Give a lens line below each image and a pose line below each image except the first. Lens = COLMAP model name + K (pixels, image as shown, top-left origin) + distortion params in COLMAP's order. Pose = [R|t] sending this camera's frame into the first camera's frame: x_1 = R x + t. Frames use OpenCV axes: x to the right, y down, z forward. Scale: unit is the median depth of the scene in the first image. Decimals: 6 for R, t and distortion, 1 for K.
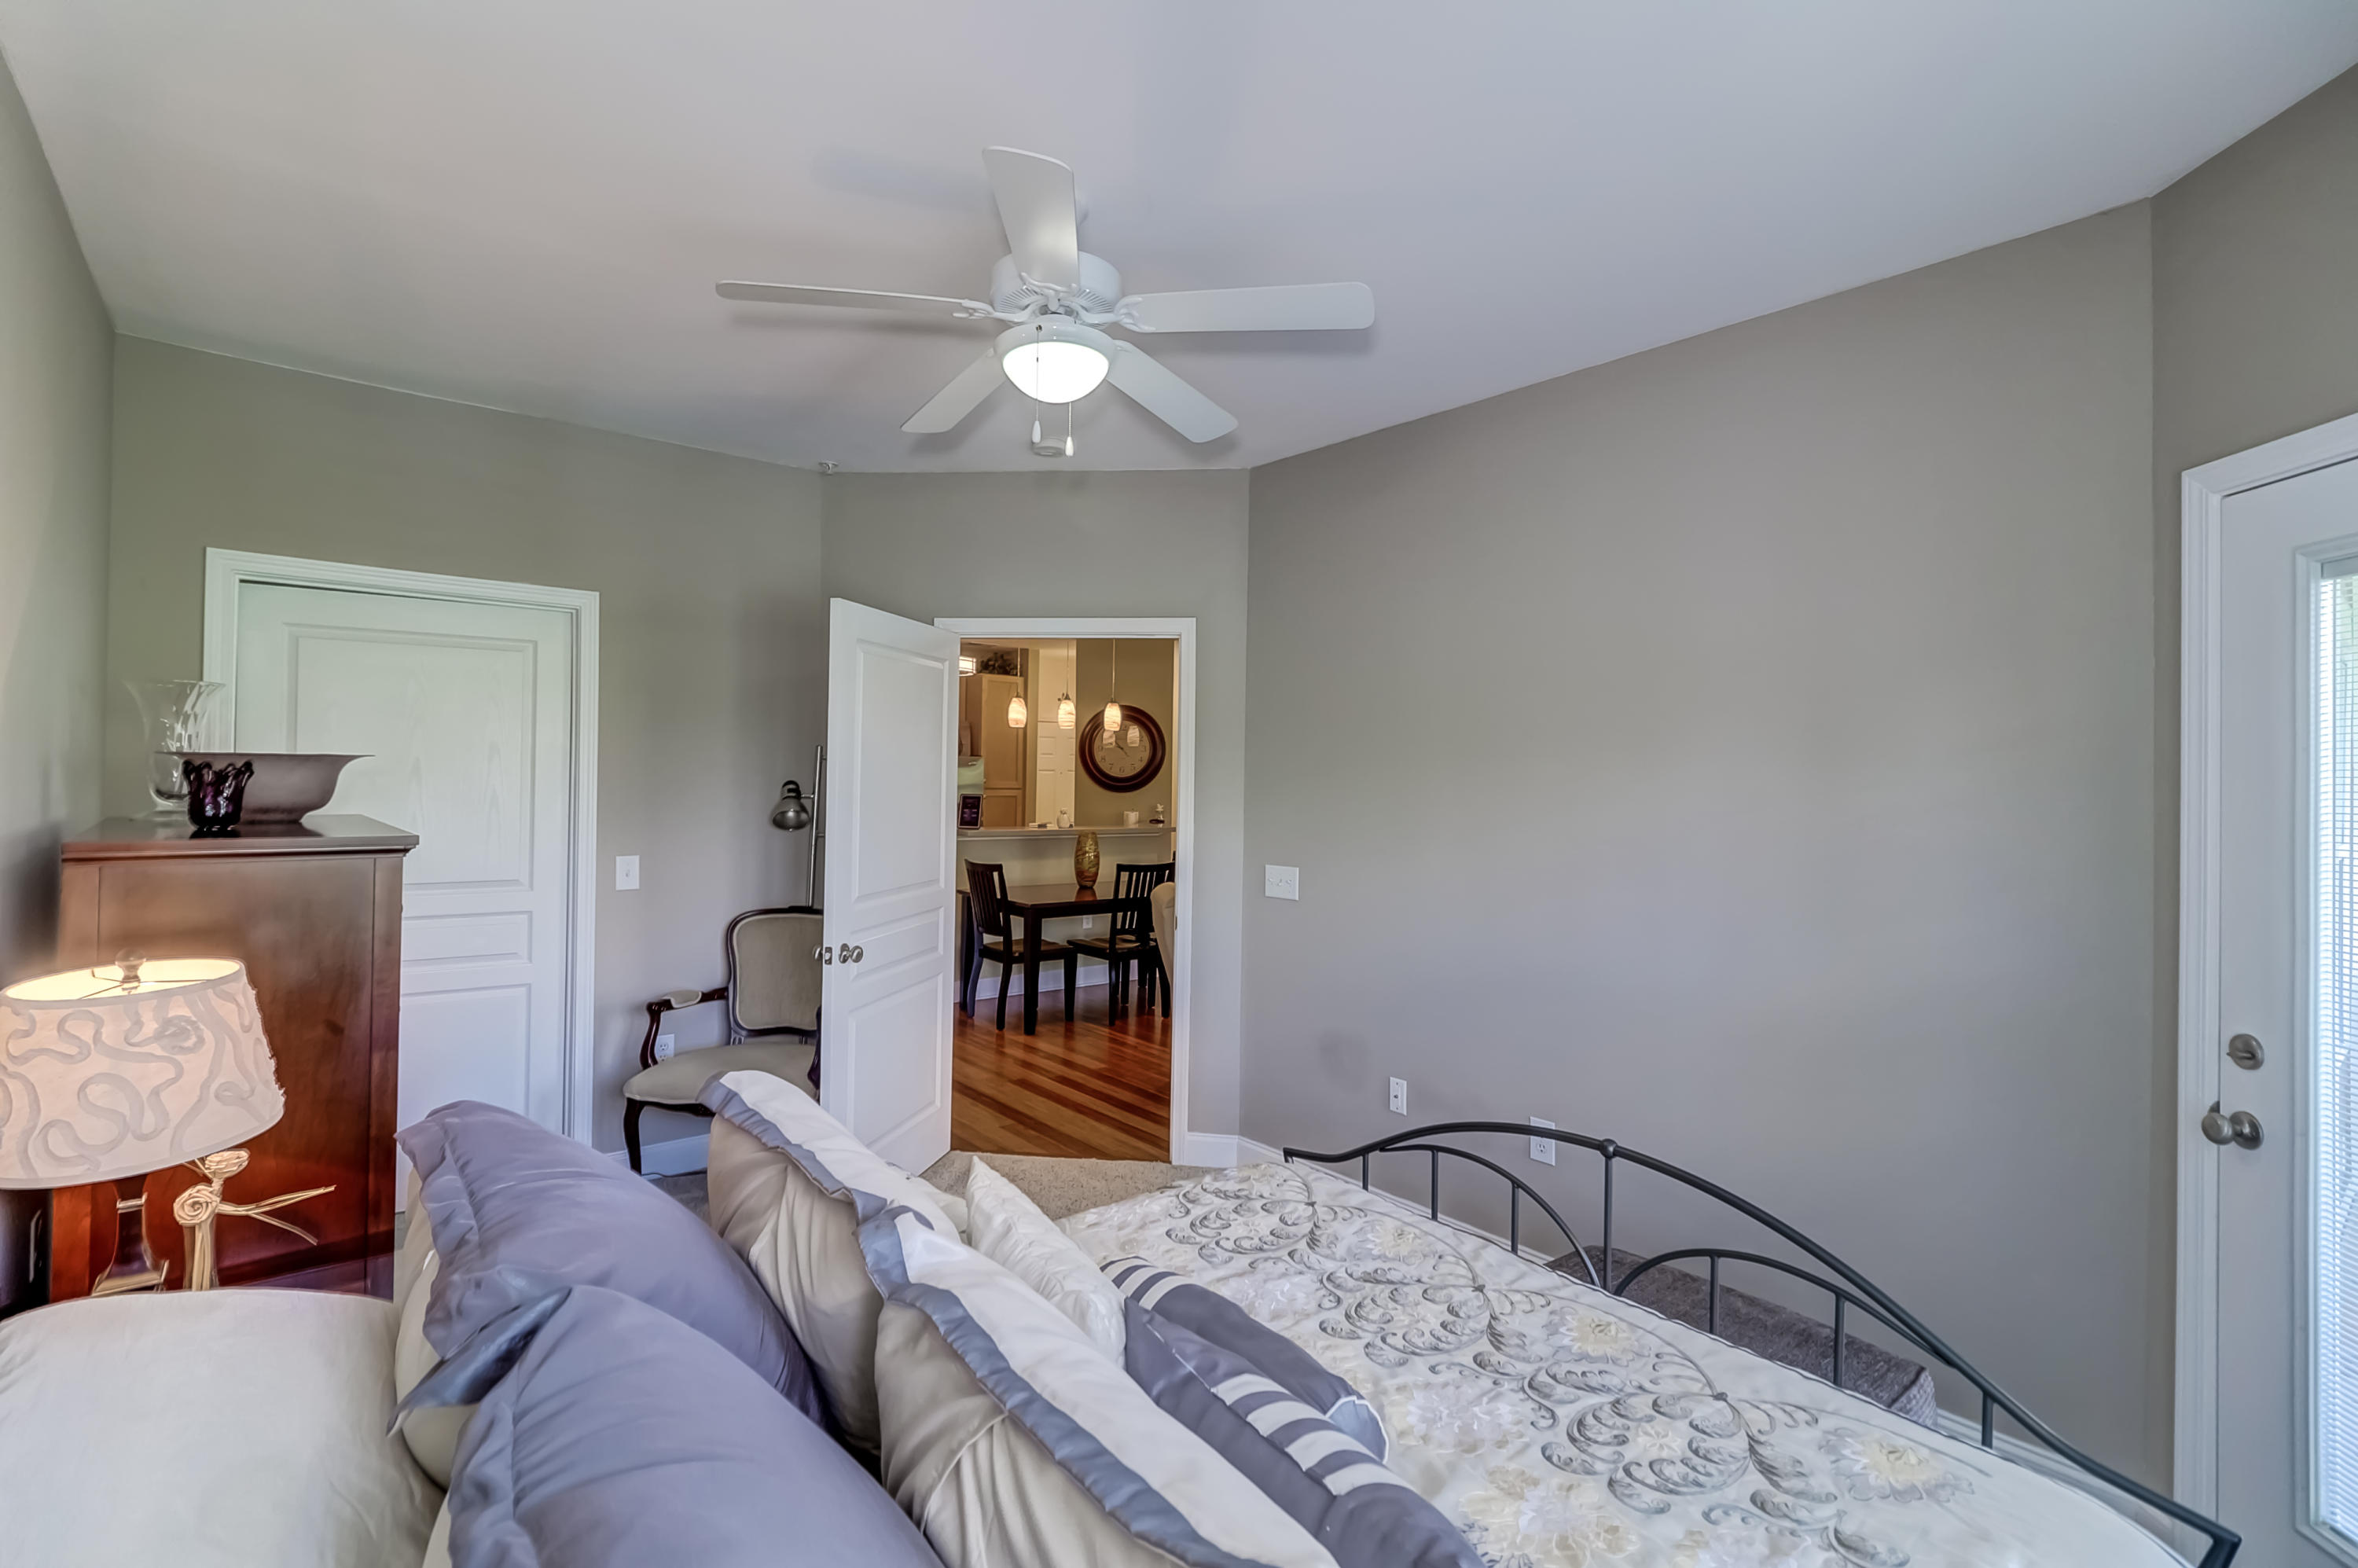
lens RADIAL K [[1083.7, 0, 1155.1], [0, 1083.7, 771.3], [0, 0, 1]] dist [0.004445, -0.000778]
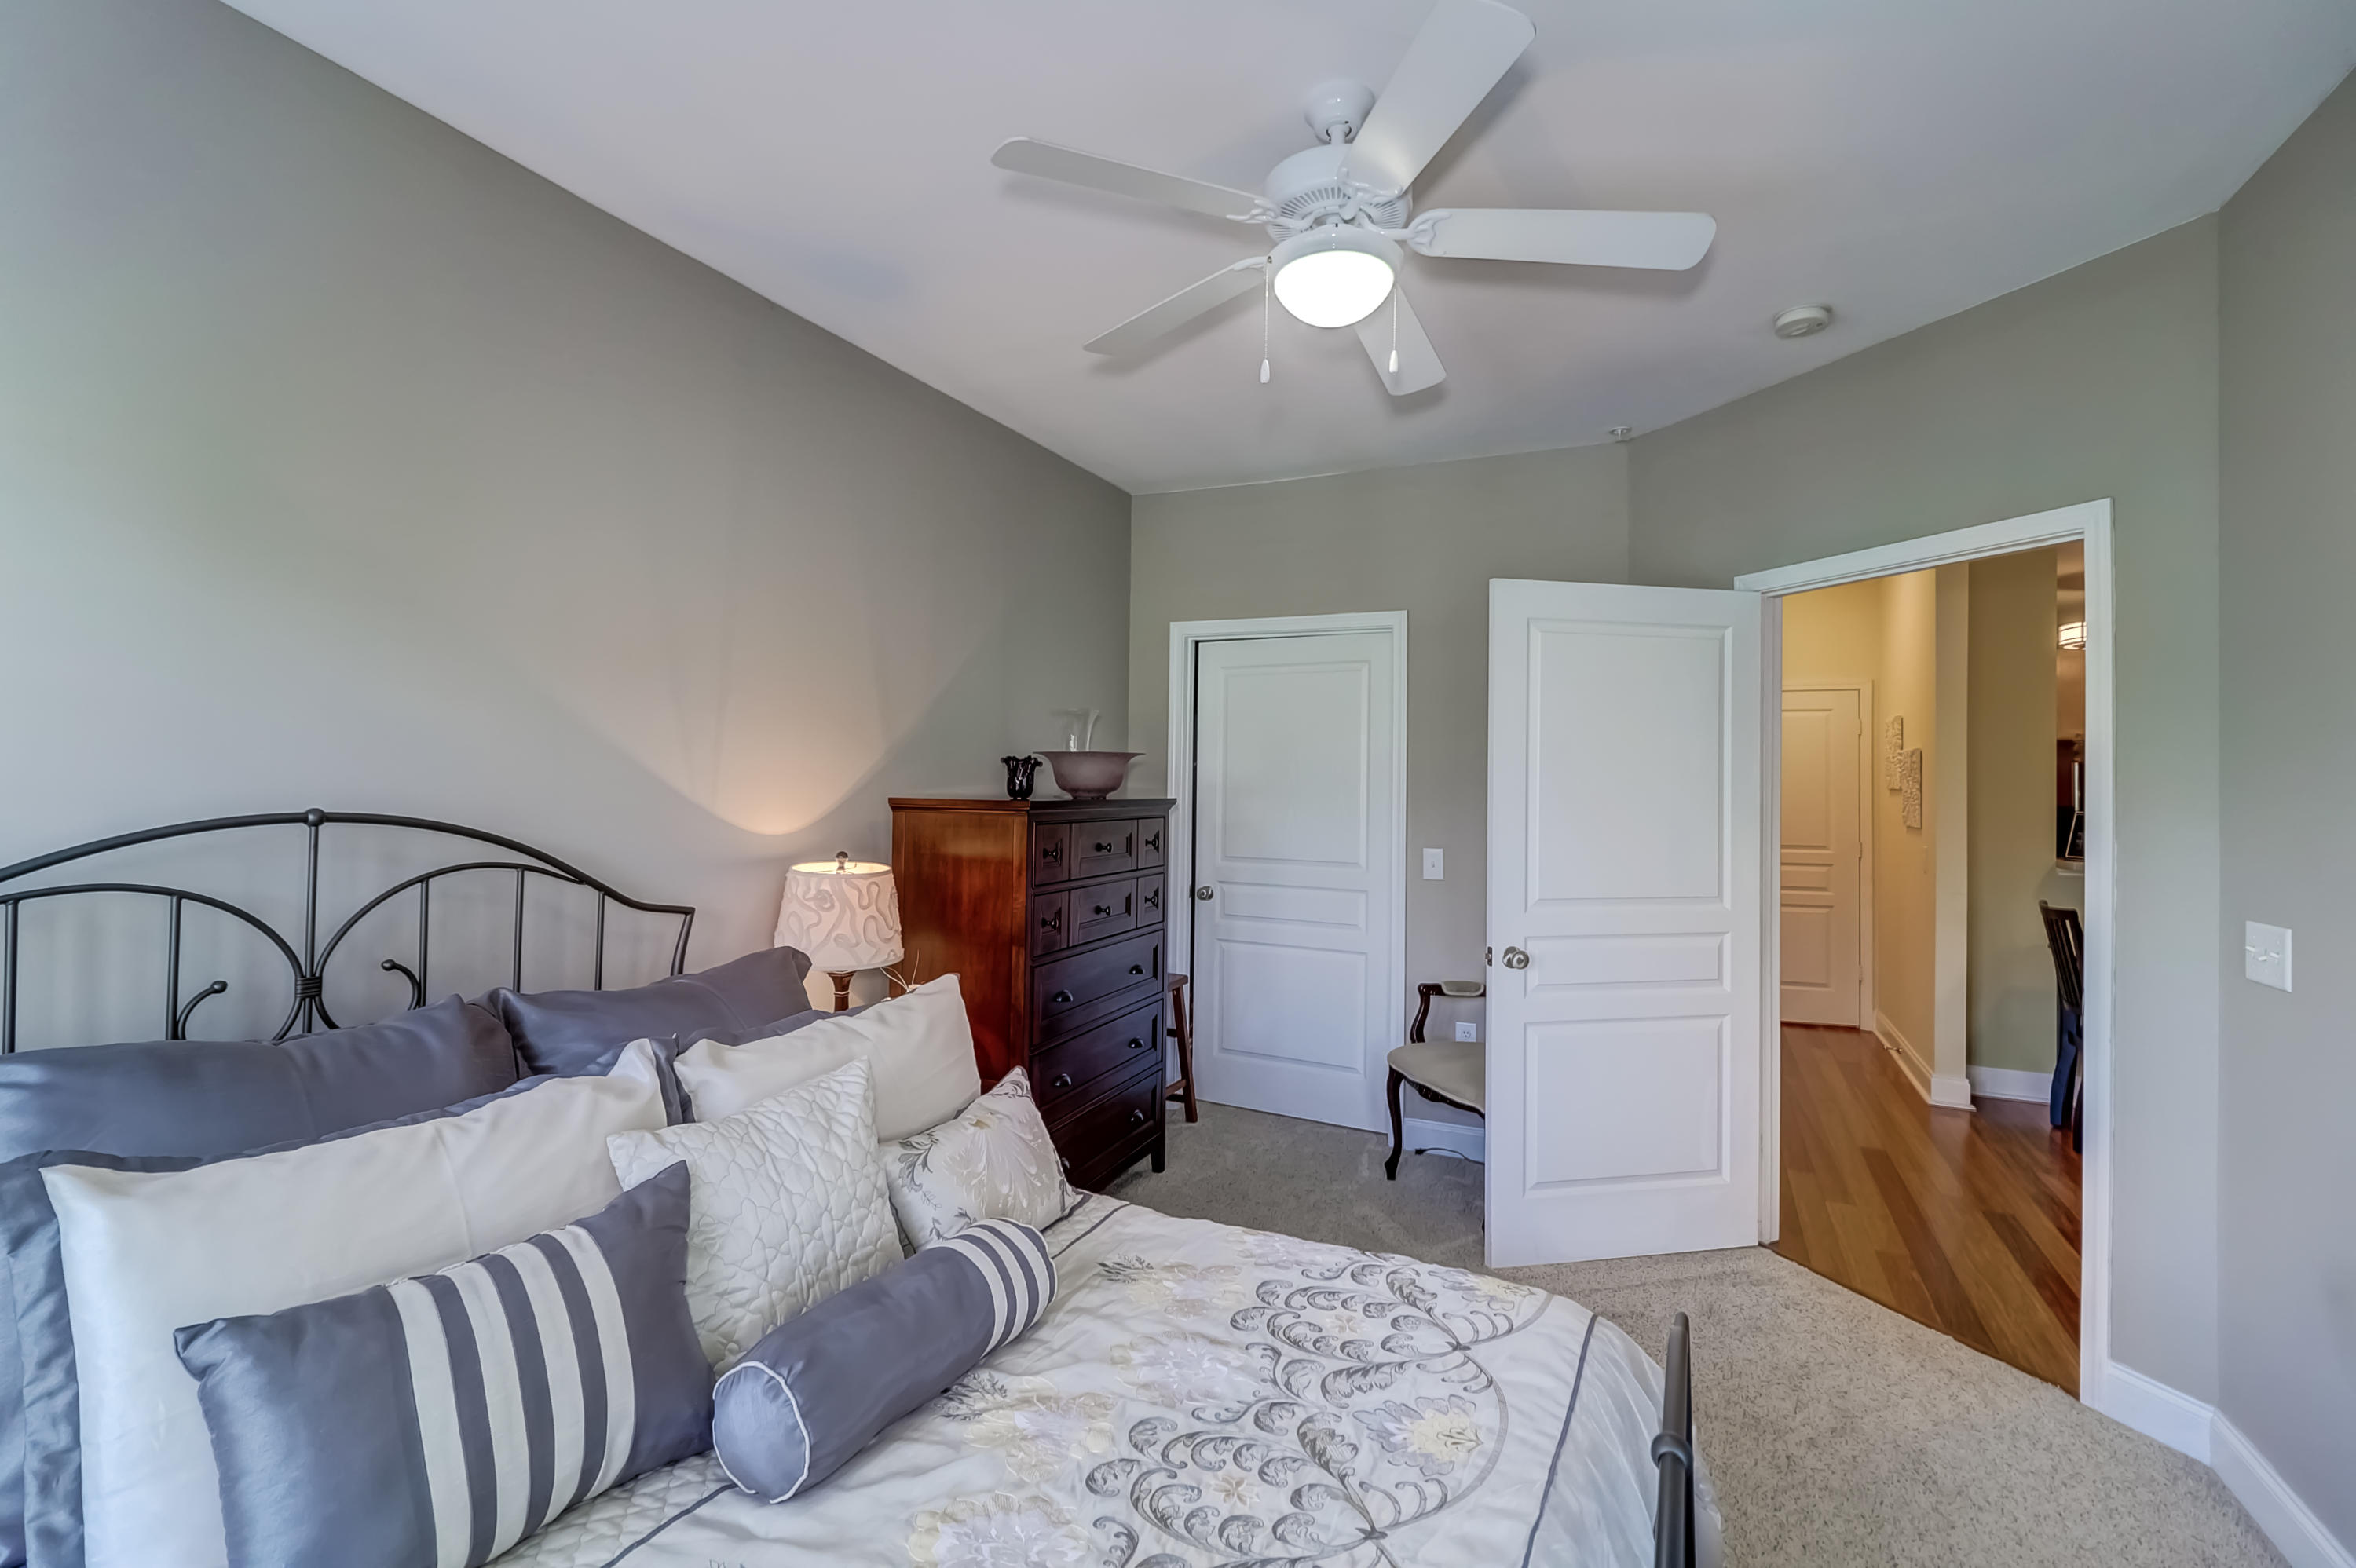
lens RADIAL K [[1082.7, 0, 1161.6], [0, 1082.7, 768.1], [0, 0, 1]] dist [0.004445, -0.000778]
pose [[0.436479, -0.022439, -0.899434, 0.594765], [-0.005684, 0.999600, -0.027696, 0.046769], [0.899696, 0.017201, 0.436177, 0.456789]]
